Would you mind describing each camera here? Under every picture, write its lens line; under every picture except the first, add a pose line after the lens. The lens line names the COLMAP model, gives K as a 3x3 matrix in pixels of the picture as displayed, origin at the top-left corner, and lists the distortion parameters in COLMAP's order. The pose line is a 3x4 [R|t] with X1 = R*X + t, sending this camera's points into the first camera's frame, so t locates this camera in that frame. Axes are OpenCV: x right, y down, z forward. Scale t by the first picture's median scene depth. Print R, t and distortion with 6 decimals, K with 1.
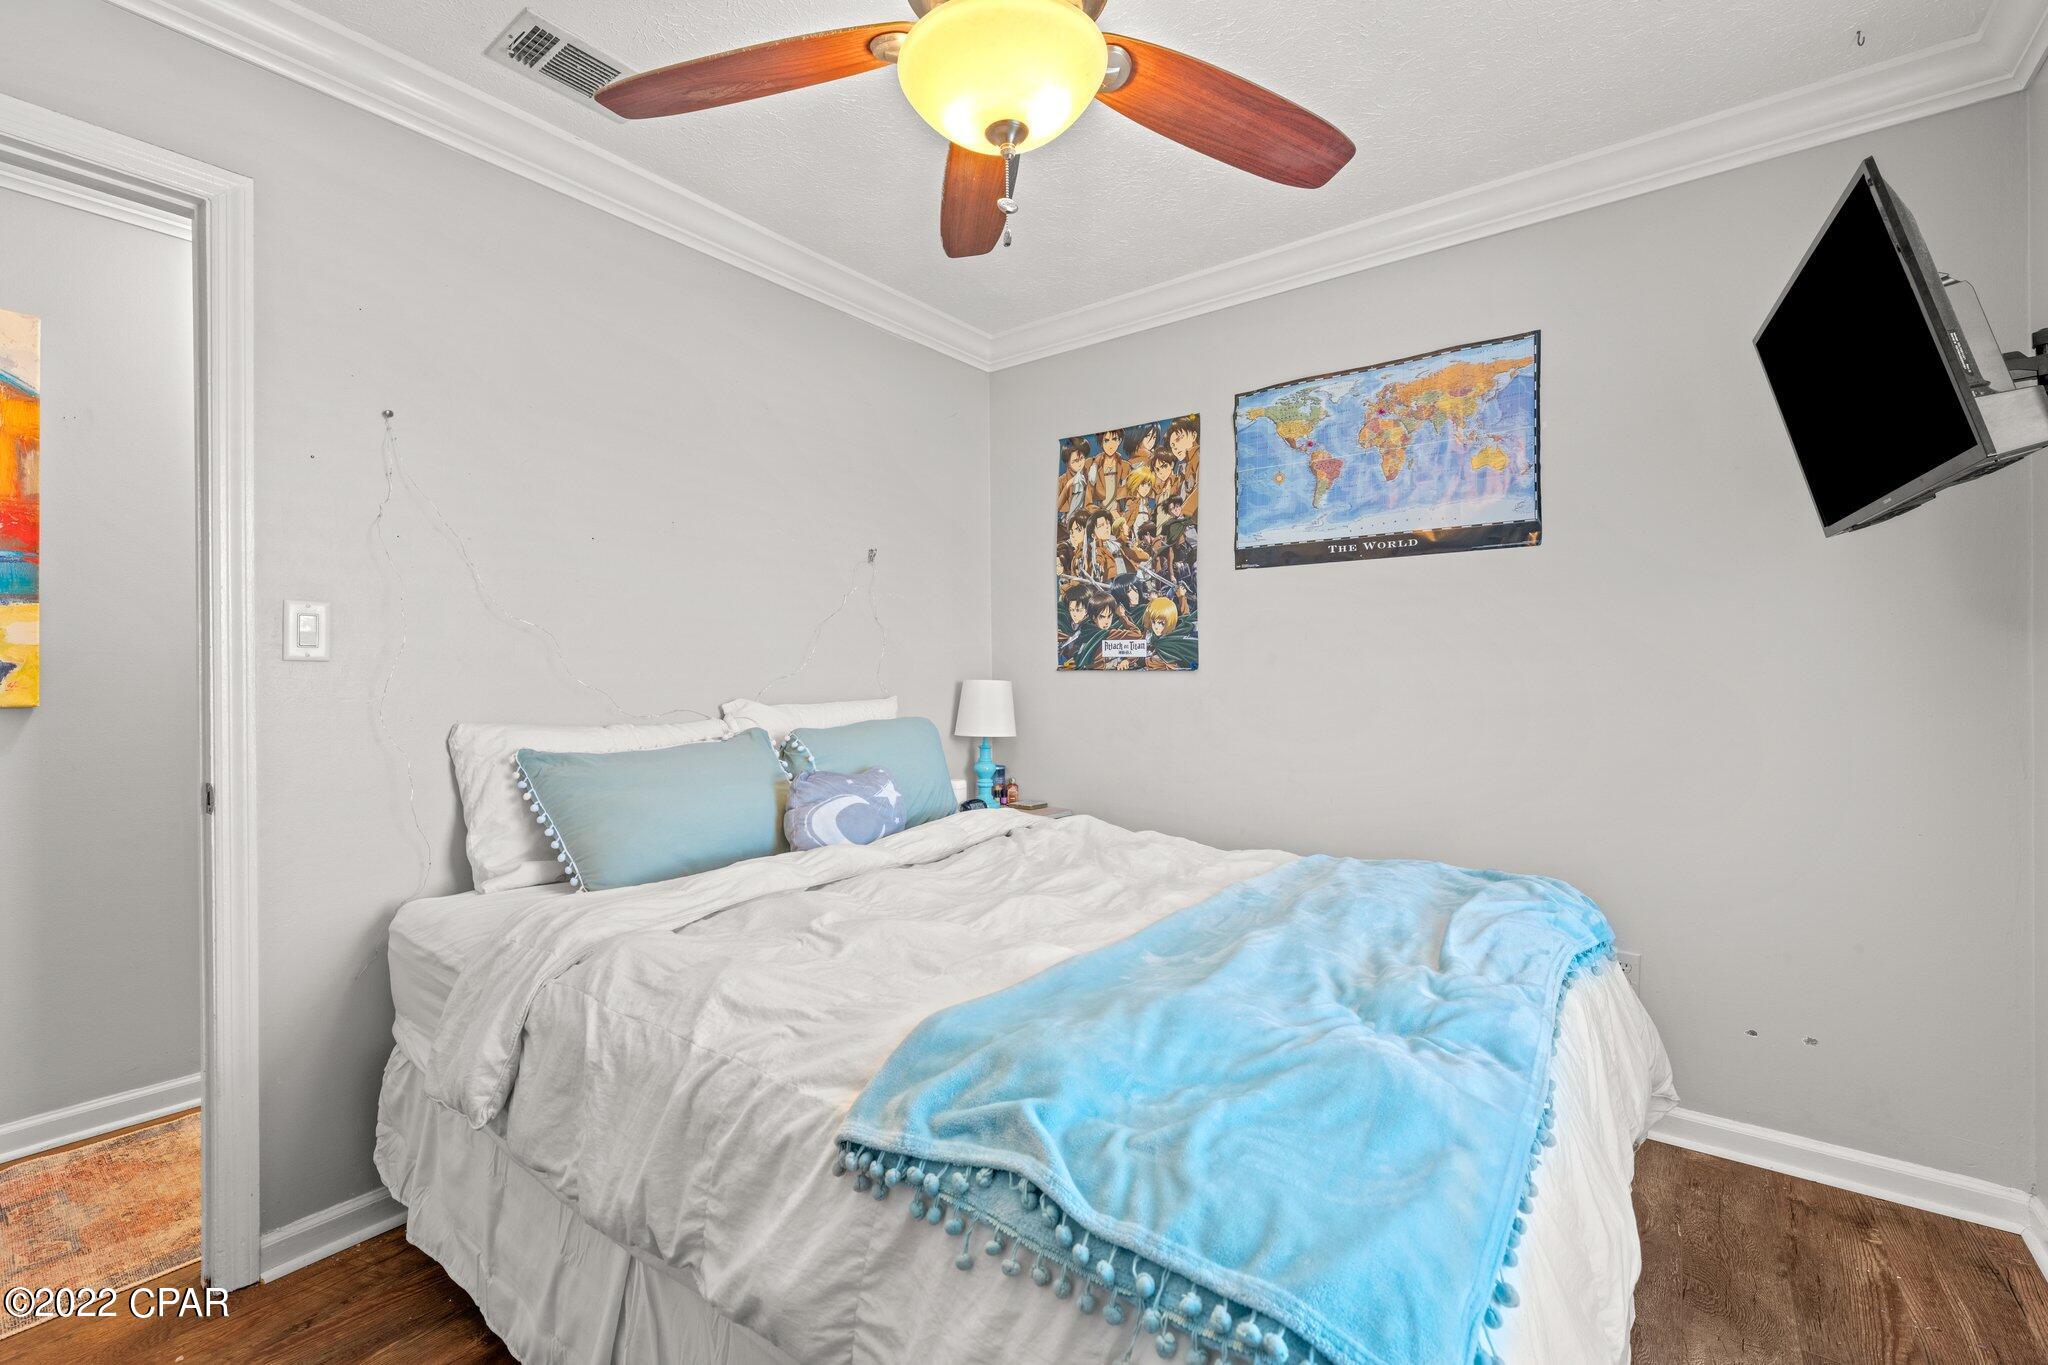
lens RADIAL K [[881.7, 0, 1021.7], [0, 881.7, 669.1], [0, 0, 1]] dist [-0.000806, -0.001085]
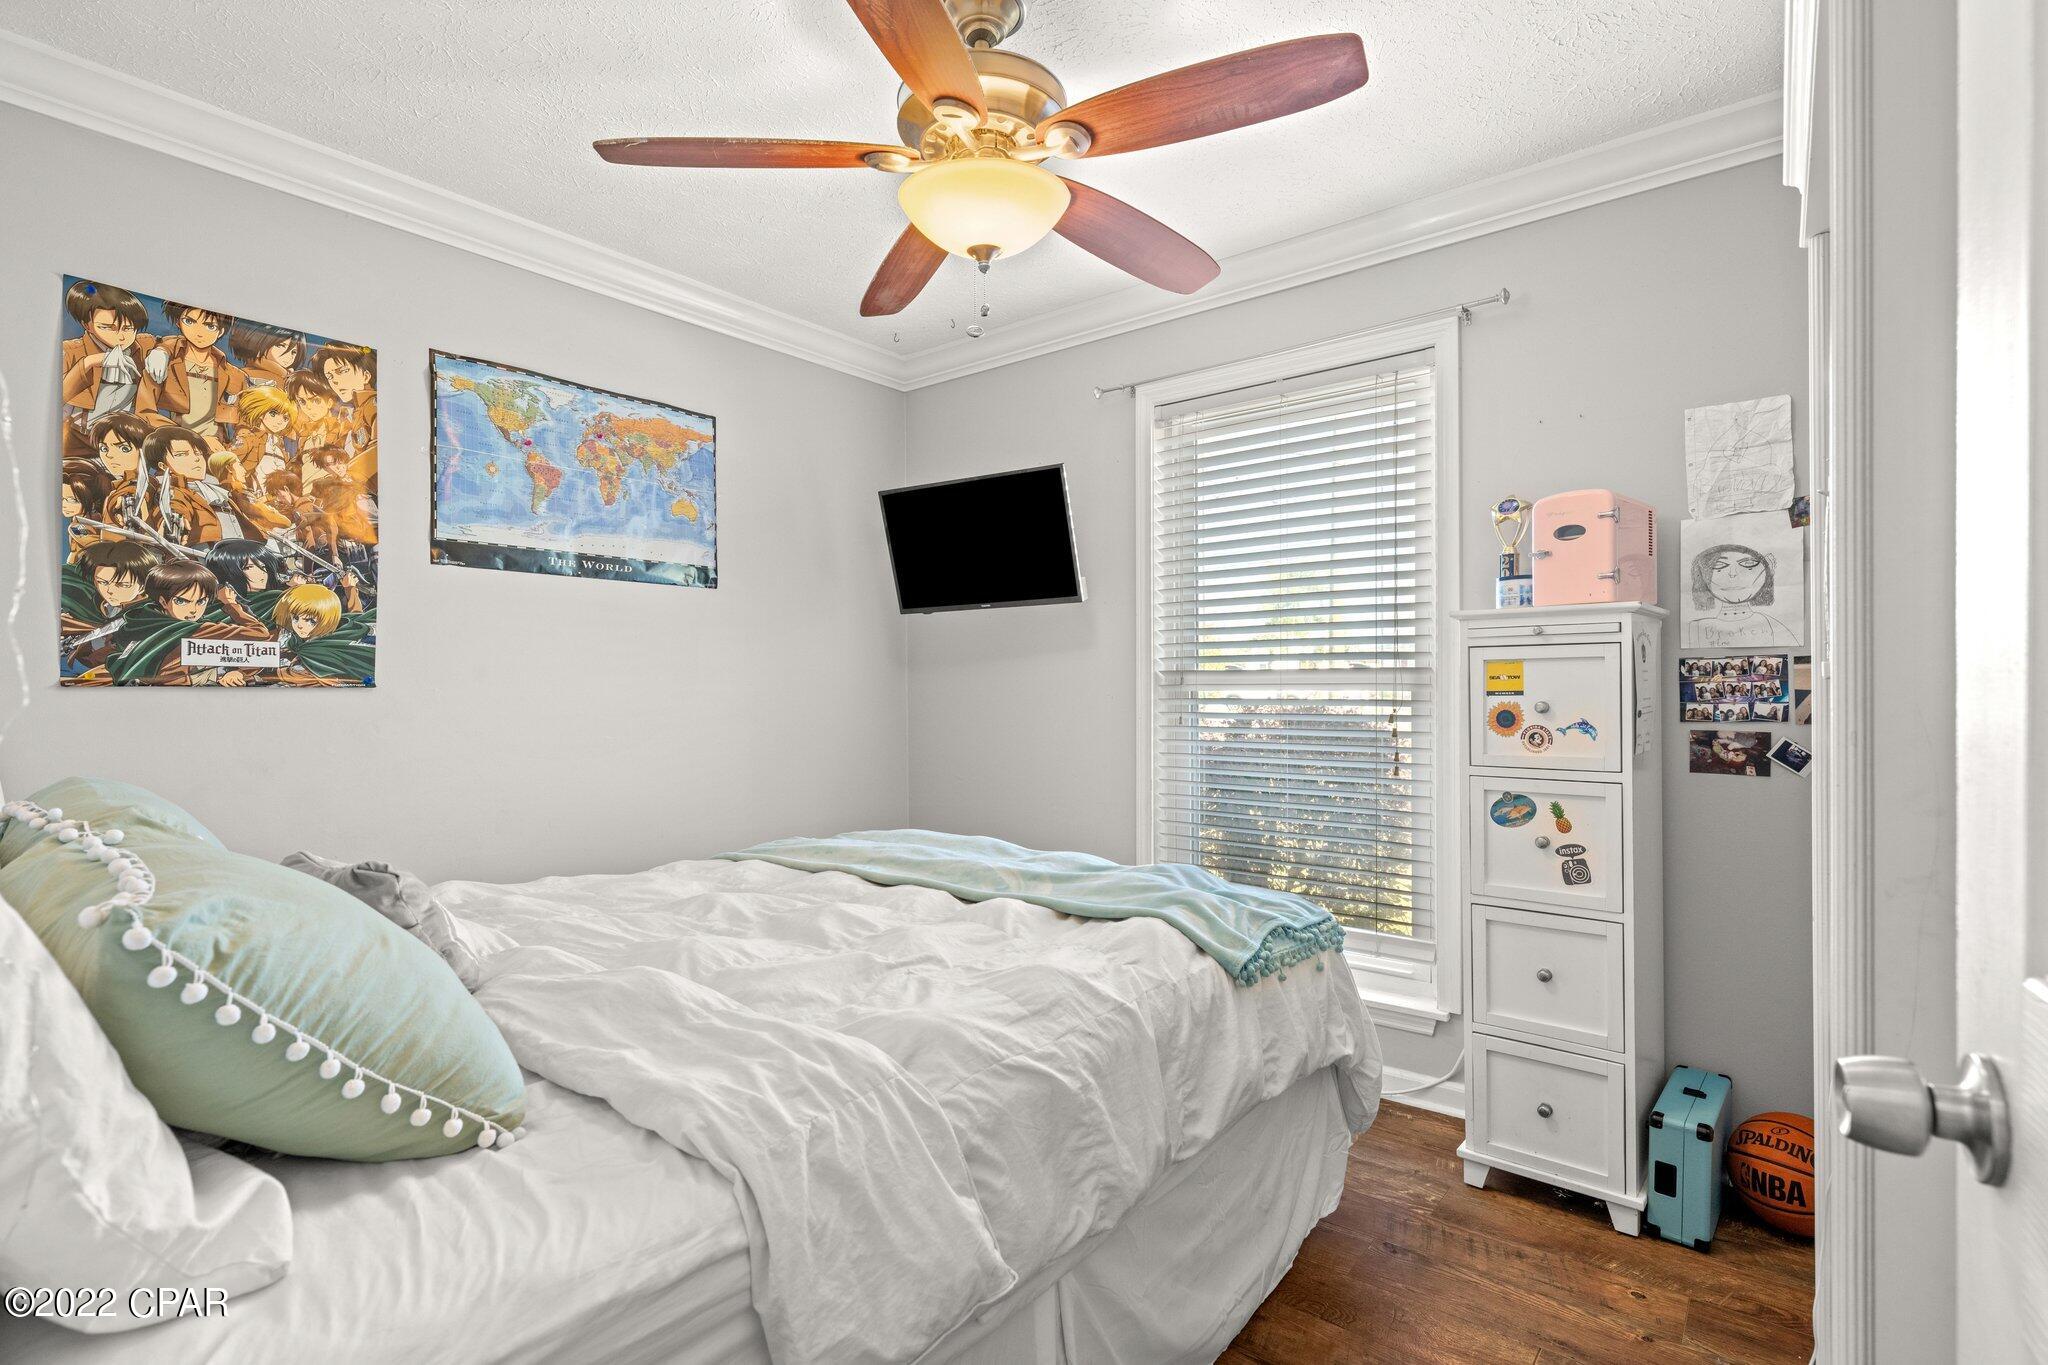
lens RADIAL K [[969.9, 0, 1022.3], [0, 969.9, 687.5], [0, 0, 1]] dist [0.001474, -0.001307]
pose [[0.024695, 0.004897, 0.999683, -0.597076], [-0.000217, 0.999988, -0.004893, 0.005273], [-0.999695, -0.000096, 0.024695, 0.404268]]
